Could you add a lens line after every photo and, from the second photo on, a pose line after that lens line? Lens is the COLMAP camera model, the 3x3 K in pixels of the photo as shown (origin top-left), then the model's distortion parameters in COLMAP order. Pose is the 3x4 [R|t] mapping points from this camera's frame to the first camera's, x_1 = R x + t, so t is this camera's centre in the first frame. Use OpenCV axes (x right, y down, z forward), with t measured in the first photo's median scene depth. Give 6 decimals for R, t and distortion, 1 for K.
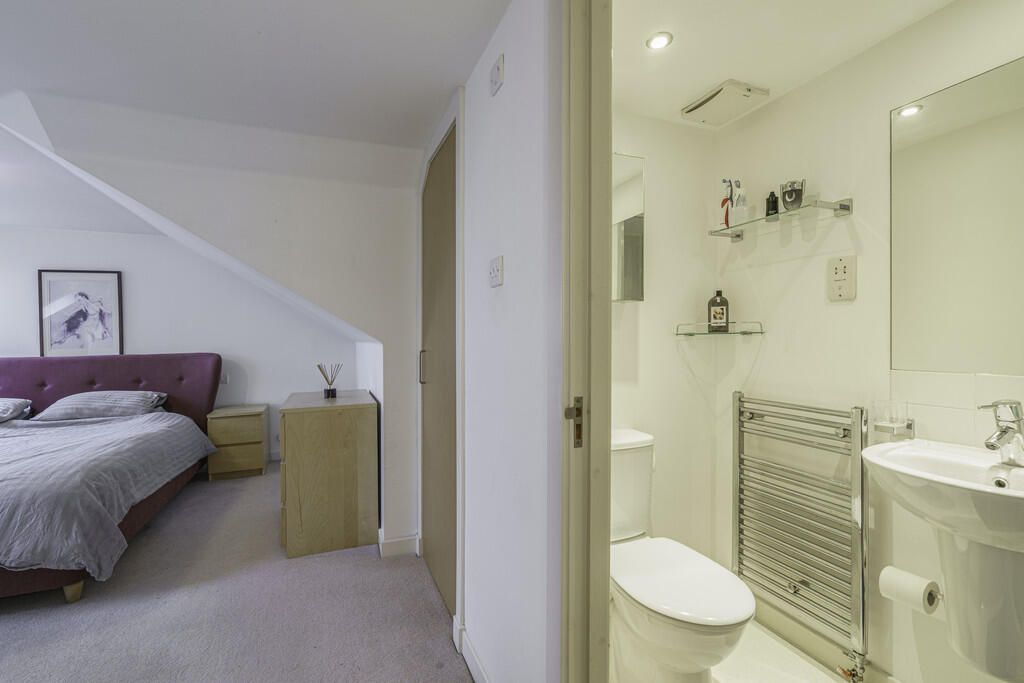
lens RADIAL K [[461.8, 0, 514.5], [0, 461.8, 336.2], [0, 0, 1]] dist [-0.008899, 0.002270]
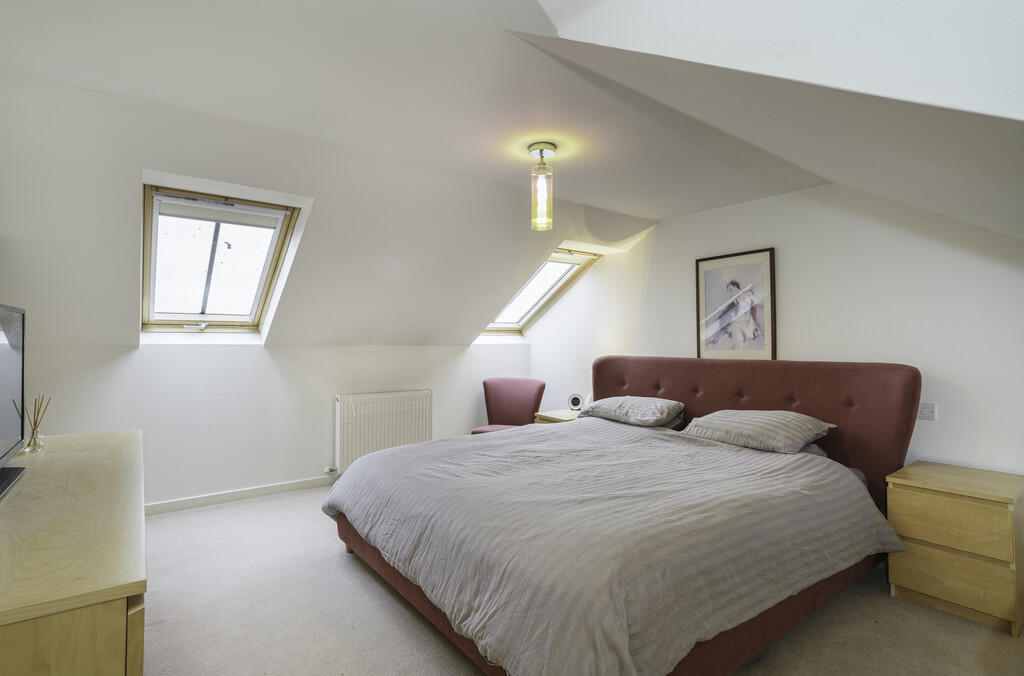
lens RADIAL K [[491.7, 0, 515.1], [0, 491.7, 329.3], [0, 0, 1]] dist [0.000803, -0.000707]
pose [[0.248712, -0.007234, -0.968551, -0.201759], [0.000185, 0.999972, -0.007422, -0.003391], [0.968578, 0.001666, 0.248706, 0.418062]]
